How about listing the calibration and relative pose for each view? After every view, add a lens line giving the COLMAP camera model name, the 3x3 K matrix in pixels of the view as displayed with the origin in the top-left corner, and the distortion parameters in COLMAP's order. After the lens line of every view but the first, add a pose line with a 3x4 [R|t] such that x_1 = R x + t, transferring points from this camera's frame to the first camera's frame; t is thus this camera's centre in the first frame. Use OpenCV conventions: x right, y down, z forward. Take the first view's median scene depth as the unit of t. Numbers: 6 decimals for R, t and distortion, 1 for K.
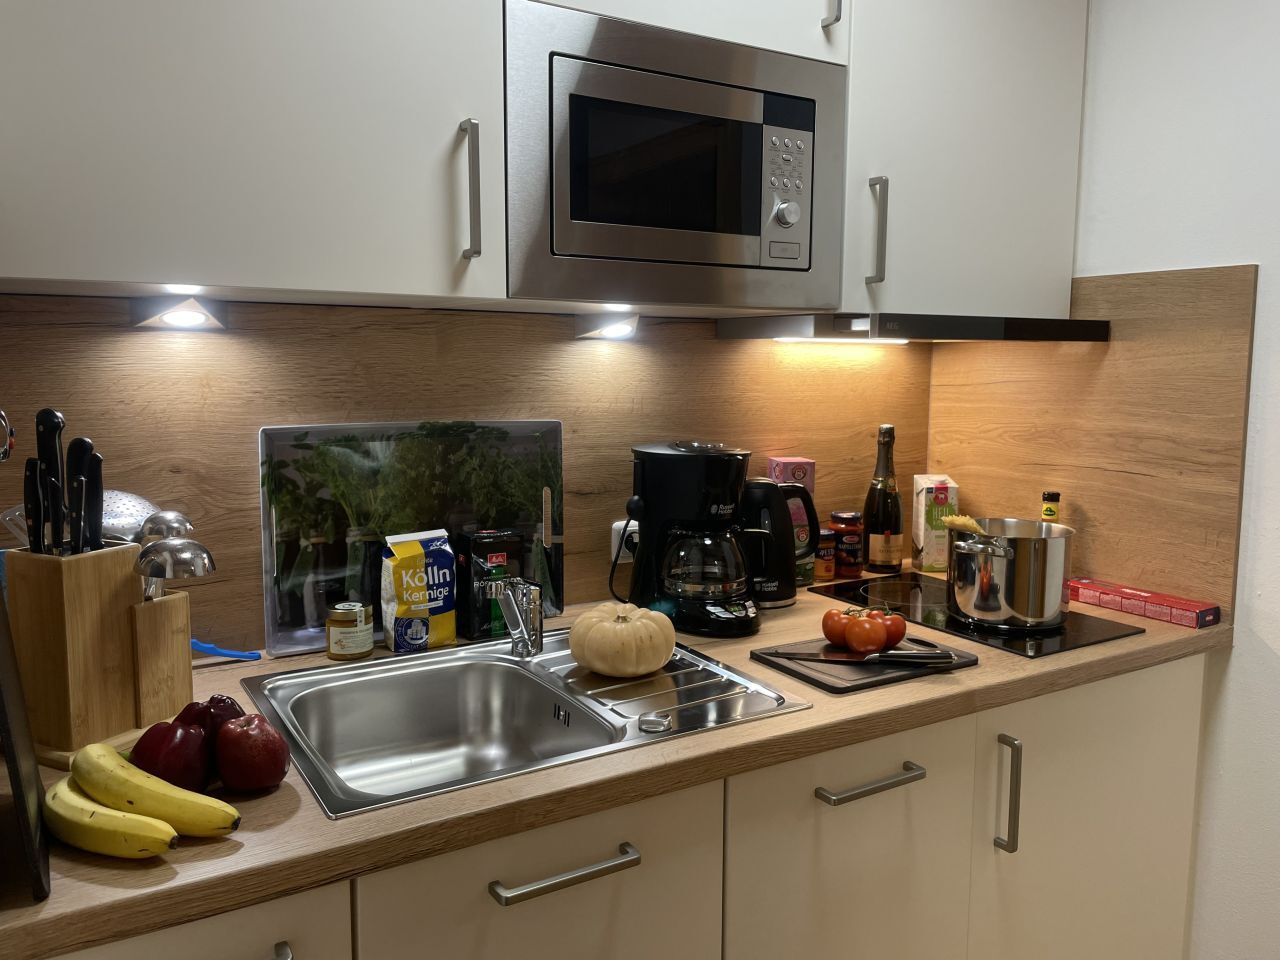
lens RADIAL K [[971.0, 0, 640.2], [0, 971.0, 470.8], [0, 0, 1]] dist [0.083389, -0.095705]
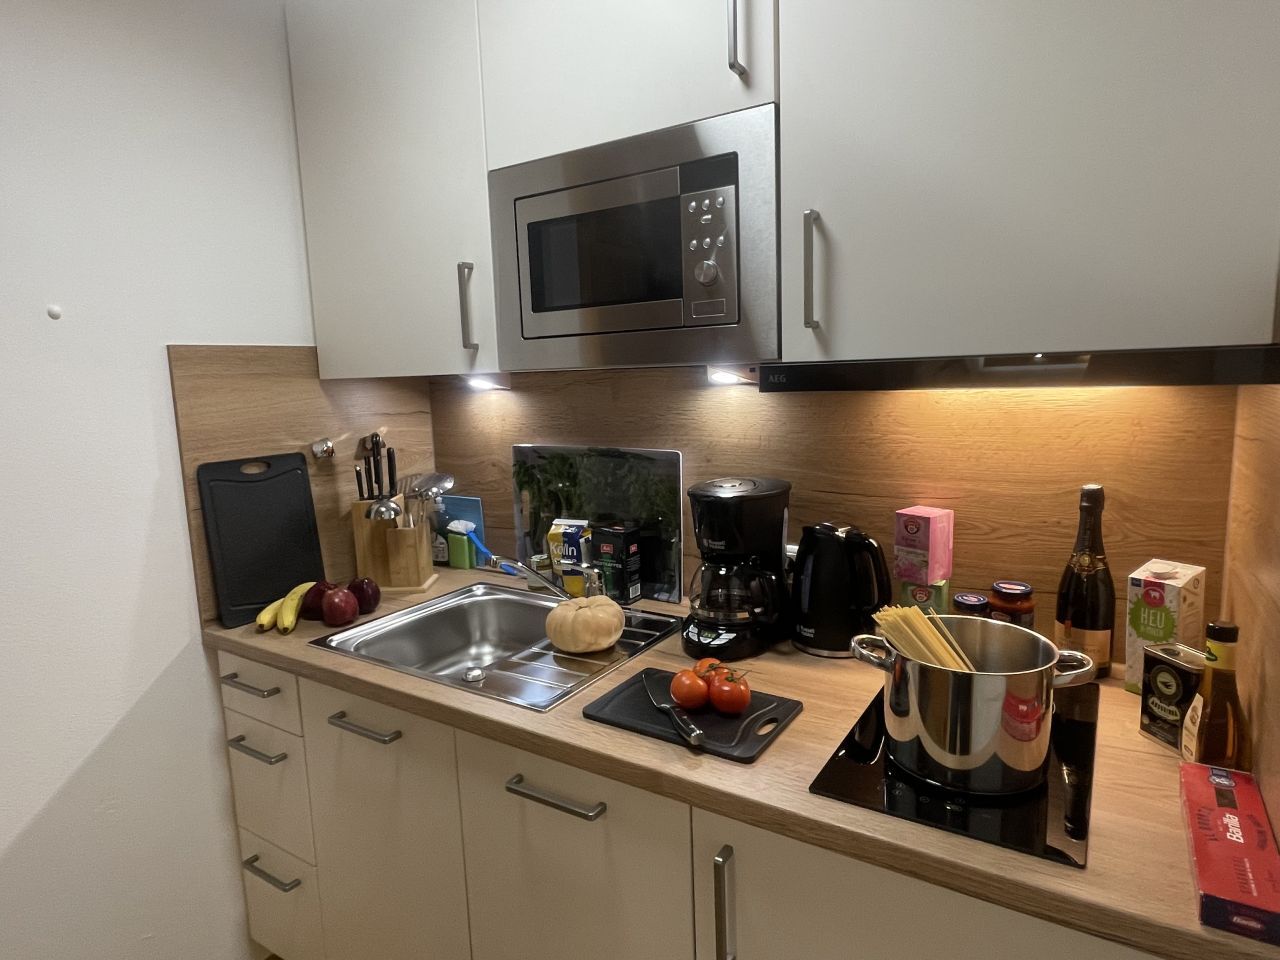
lens RADIAL K [[744.1, 0, 640.0], [0, 744.1, 480.0], [0, 0, 1]] dist [0.000393, 0.002185]
pose [[0.435940, 0.110152, -0.893209, 0.779157], [-0.066307, 0.993715, 0.090185, -0.101150], [0.897530, 0.019911, 0.440504, 0.542272]]
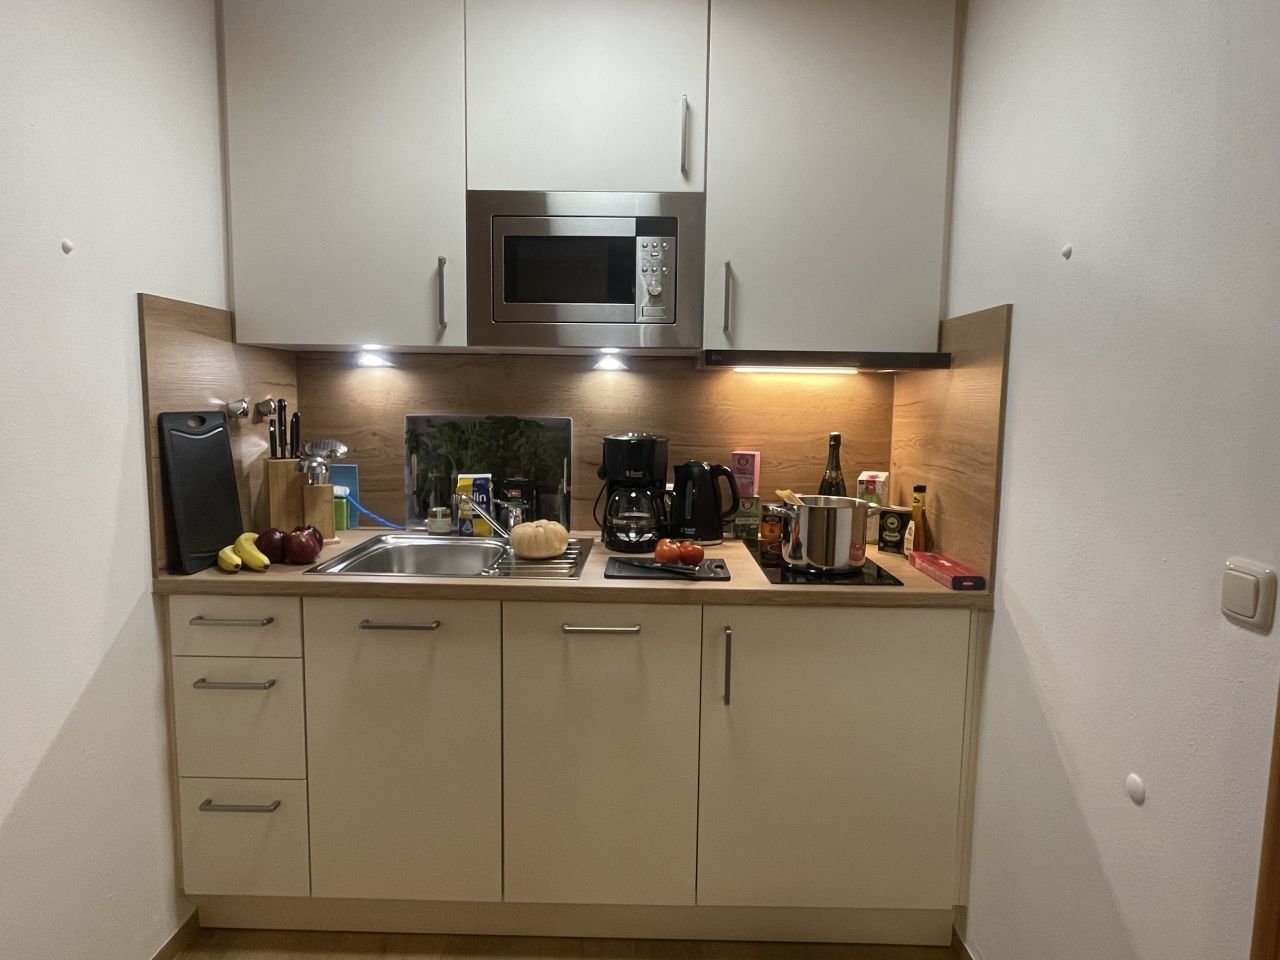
lens RADIAL K [[744.1, 0, 640.0], [0, 744.1, 480.0], [0, 0, 1]] dist [0.000393, 0.002185]
pose [[0.848386, 0.063286, -0.525582, 0.725749], [-0.070046, 0.997519, 0.007047, 0.039248], [0.524724, 0.030836, 0.850714, -0.038628]]
